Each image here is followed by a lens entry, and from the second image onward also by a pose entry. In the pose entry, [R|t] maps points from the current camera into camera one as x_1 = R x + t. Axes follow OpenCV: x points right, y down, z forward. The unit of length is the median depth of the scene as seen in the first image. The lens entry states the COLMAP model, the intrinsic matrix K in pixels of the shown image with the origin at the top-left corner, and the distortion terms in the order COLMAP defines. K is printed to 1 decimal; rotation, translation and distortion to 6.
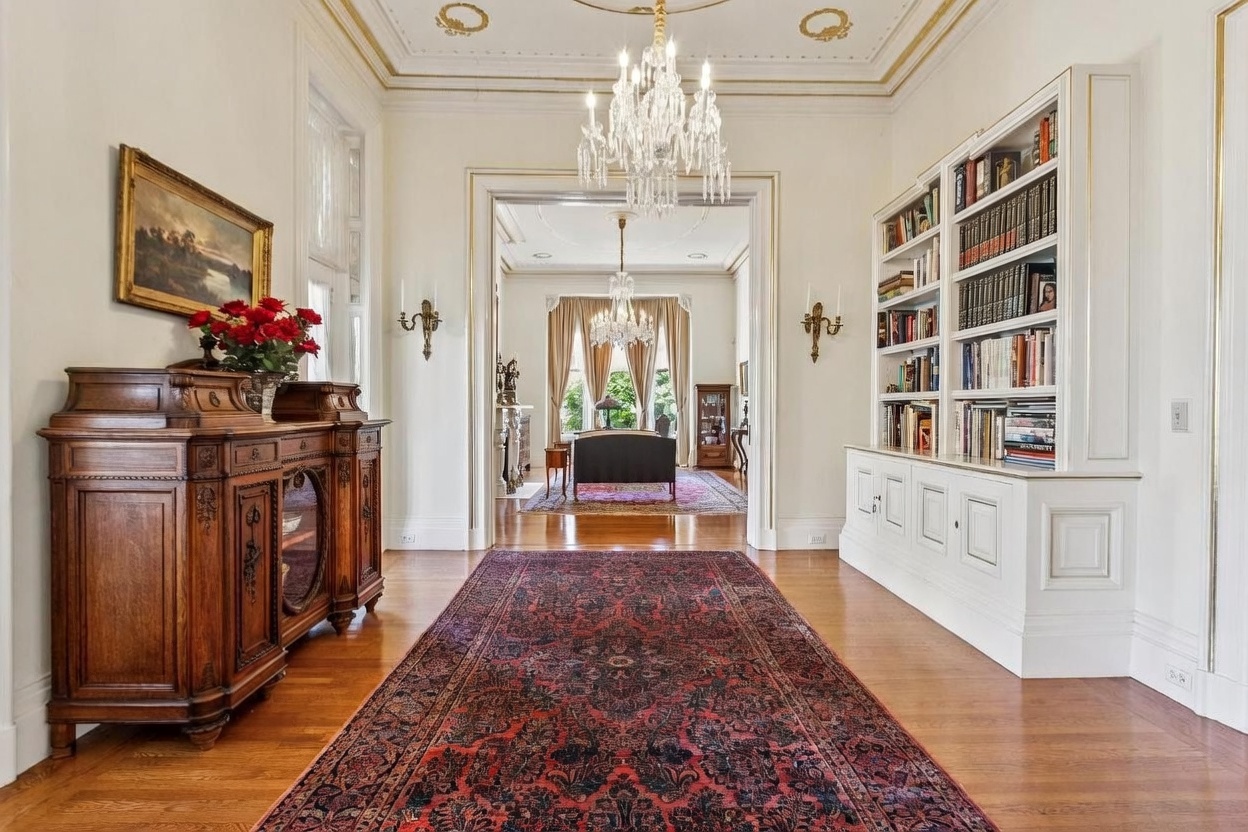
lens RADIAL K [[566.4, 0, 620.2], [0, 566.4, 413.1], [0, 0, 1]] dist [-0.004763, -0.001391]
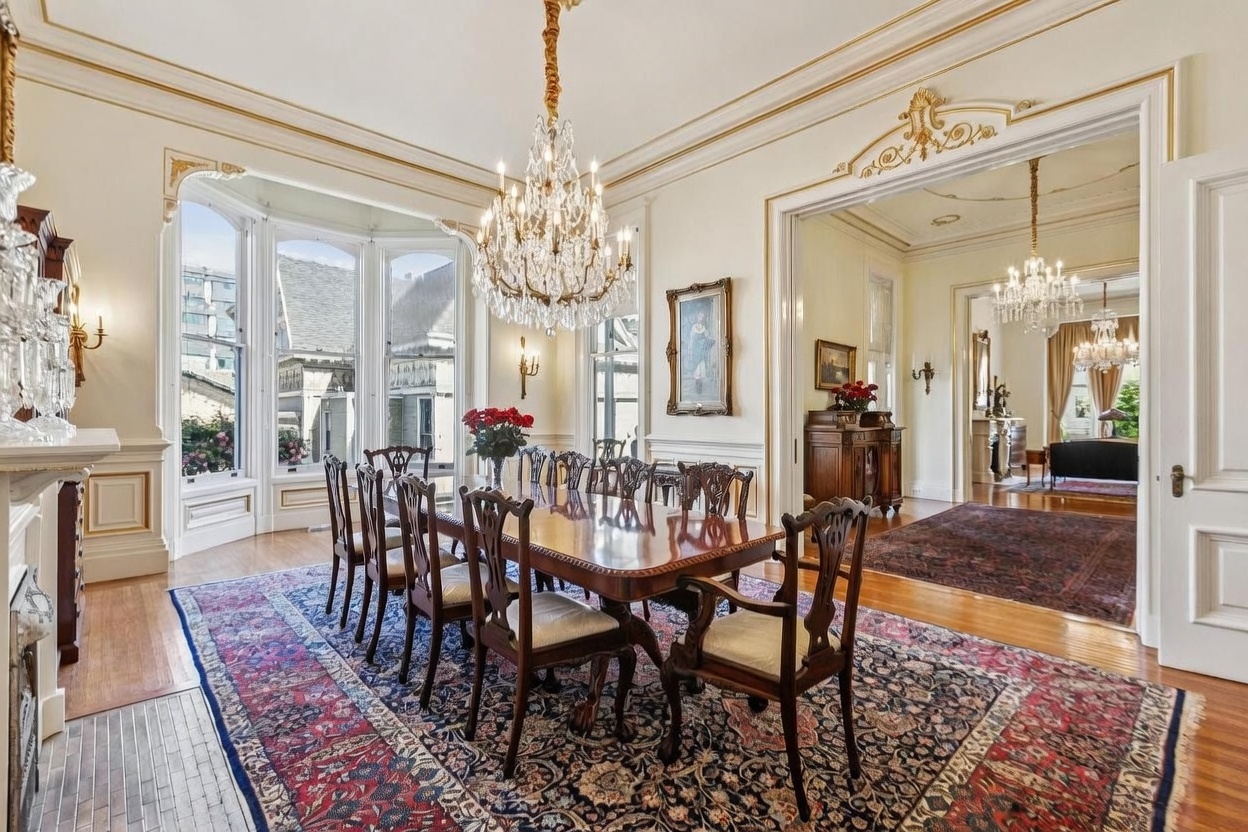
lens RADIAL K [[566.4, 0, 625.2], [0, 566.4, 416.2], [0, 0, 1]] dist [-0.004763, -0.001391]
pose [[0.654932, -0.003498, -0.755680, 0.409510], [-0.004093, 0.999958, -0.008177, -0.005991], [0.755677, 0.008448, 0.654890, -0.957908]]
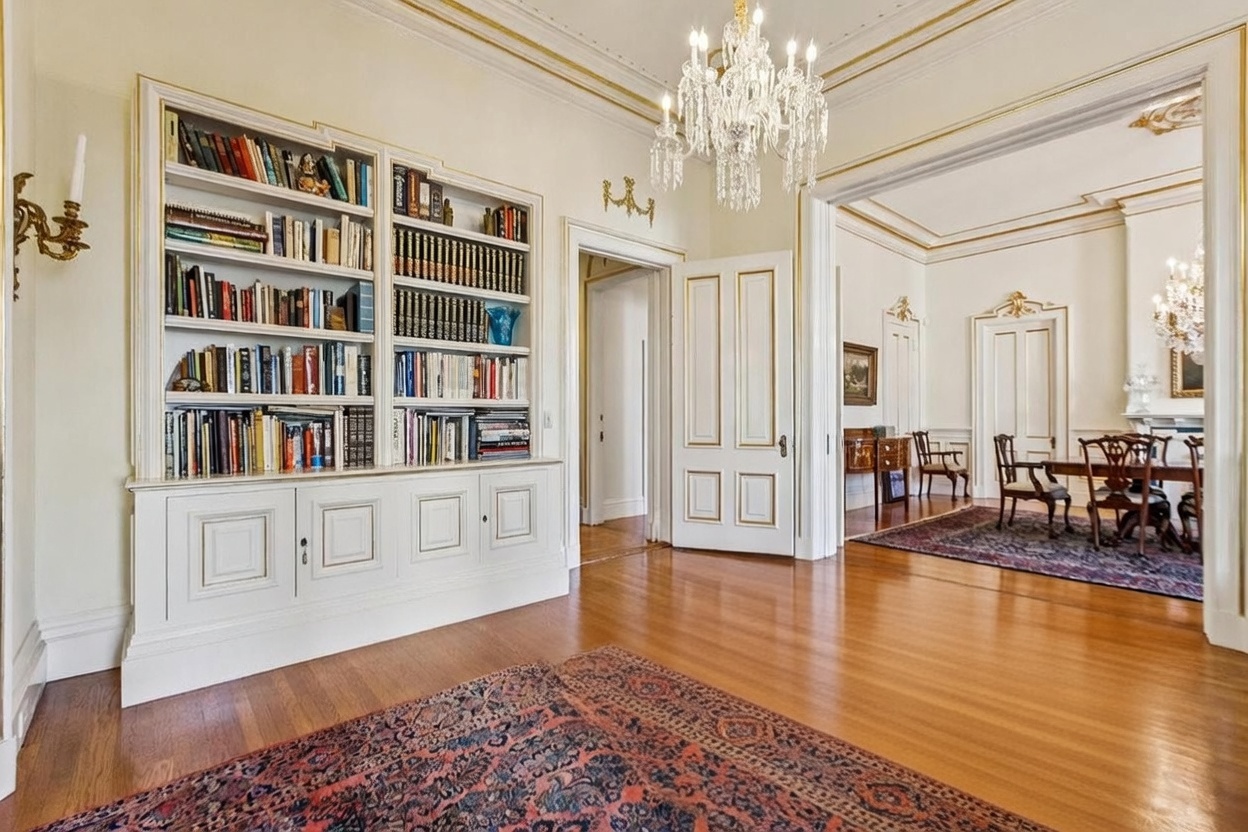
lens RADIAL K [[566.4, 0, 623.7], [0, 566.4, 417.5], [0, 0, 1]] dist [-0.004763, -0.001391]
pose [[-0.631234, 0.001732, 0.775590, -0.463996], [0.011722, 0.999905, 0.007307, -0.009741], [-0.775504, 0.013703, -0.631194, 1.538996]]
